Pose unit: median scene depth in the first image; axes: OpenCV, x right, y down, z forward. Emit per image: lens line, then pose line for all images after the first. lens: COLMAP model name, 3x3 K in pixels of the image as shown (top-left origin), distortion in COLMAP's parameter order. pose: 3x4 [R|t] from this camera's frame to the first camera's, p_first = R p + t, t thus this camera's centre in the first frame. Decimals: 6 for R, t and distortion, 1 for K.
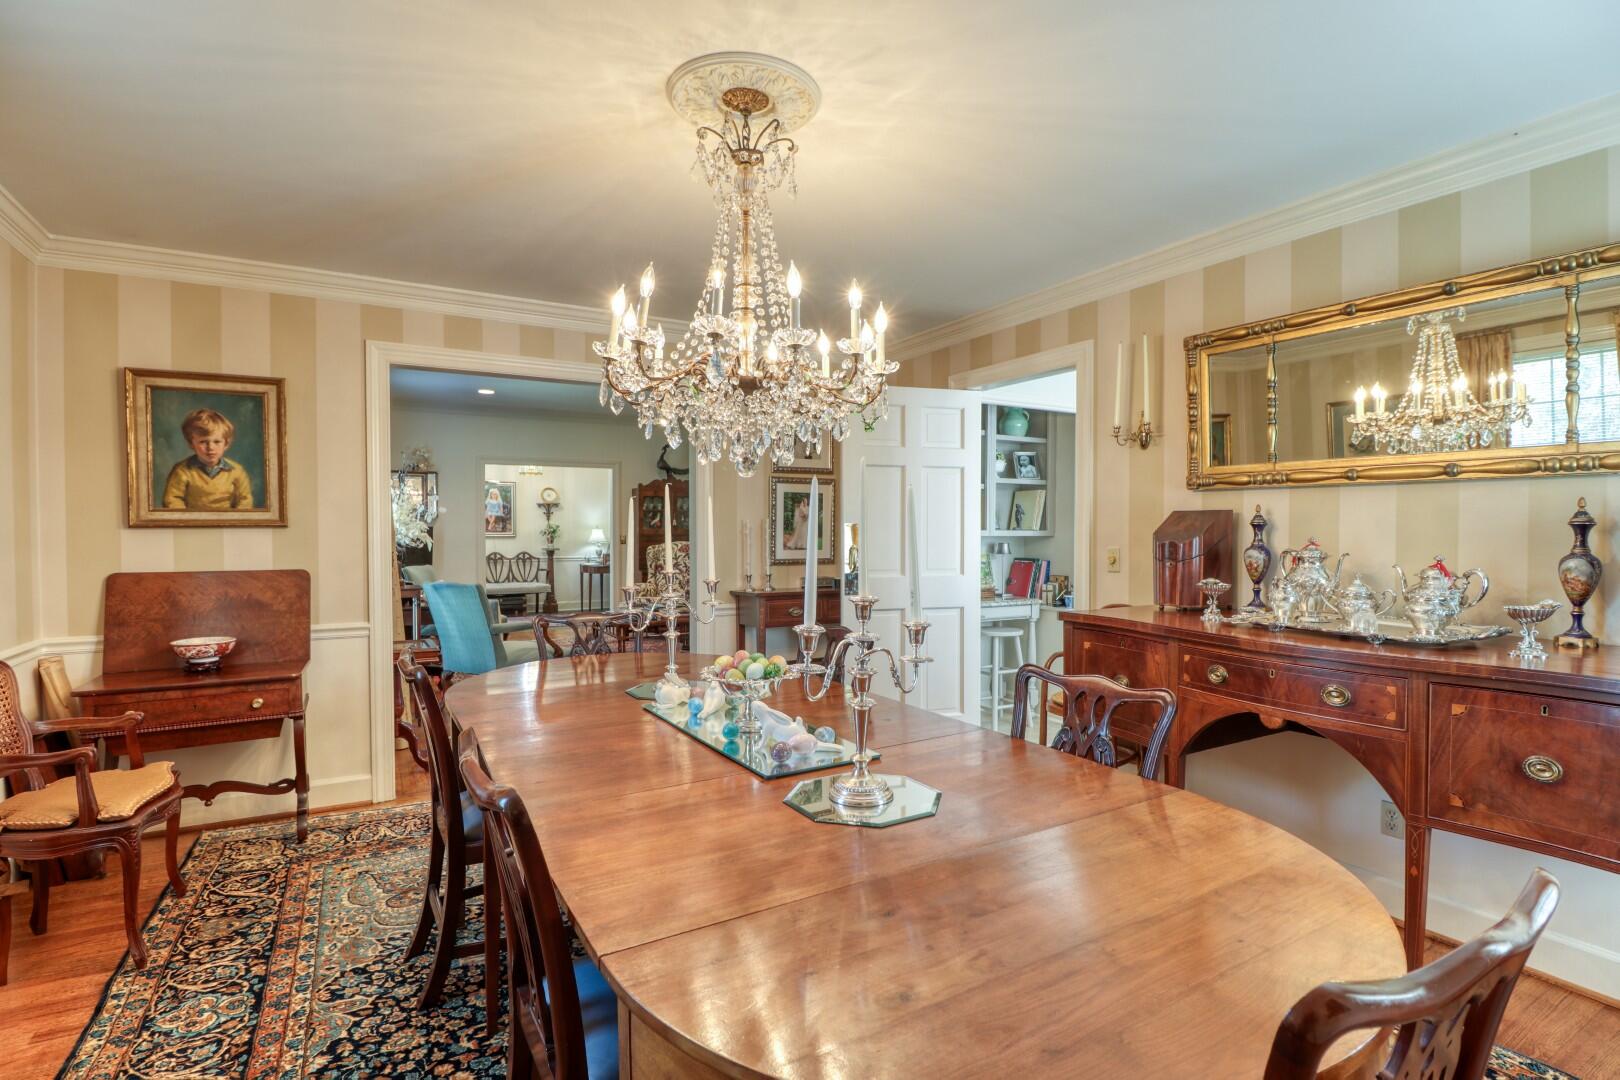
lens RADIAL K [[766.9, 0, 811.0], [0, 766.9, 528.0], [0, 0, 1]] dist [0.000328, -0.011952]
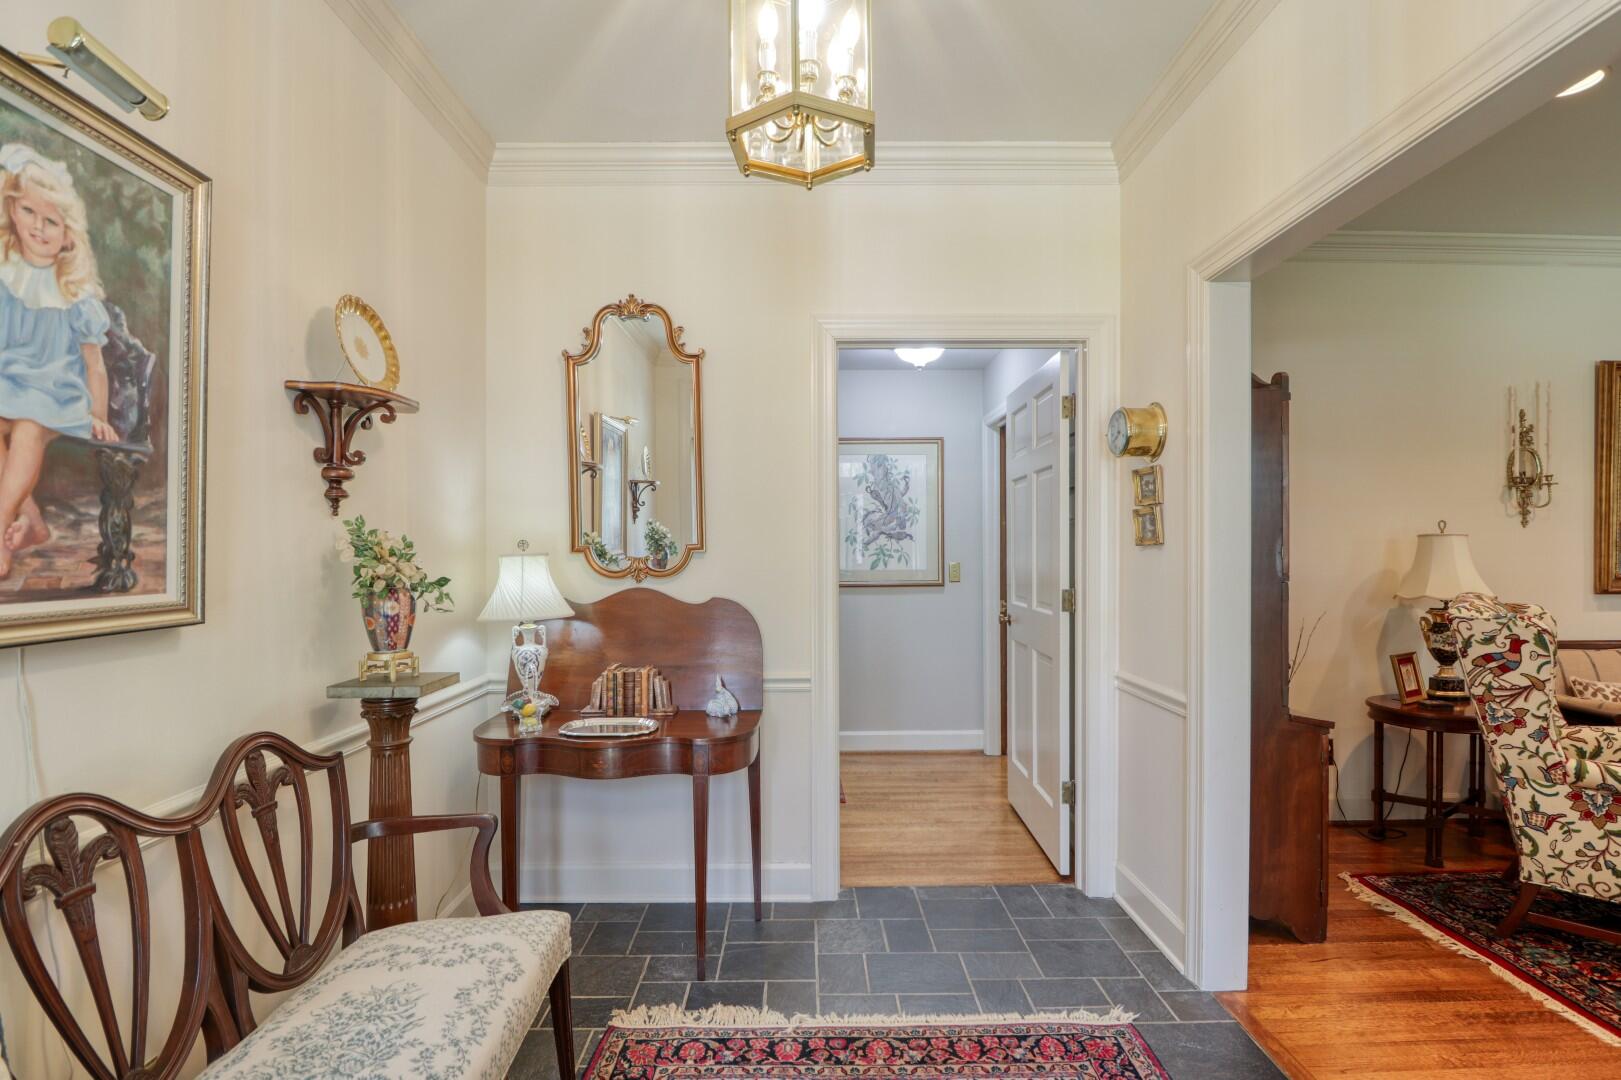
lens RADIAL K [[766.5, 0, 810.6], [0, 766.5, 567.0], [0, 0, 1]] dist [0.000705, -0.012831]
pose [[0.498463, -0.012892, 0.866815, -0.440931], [0.002719, 0.999908, 0.013308, 0.000918], [-0.866907, -0.004277, 0.498452, 0.849676]]
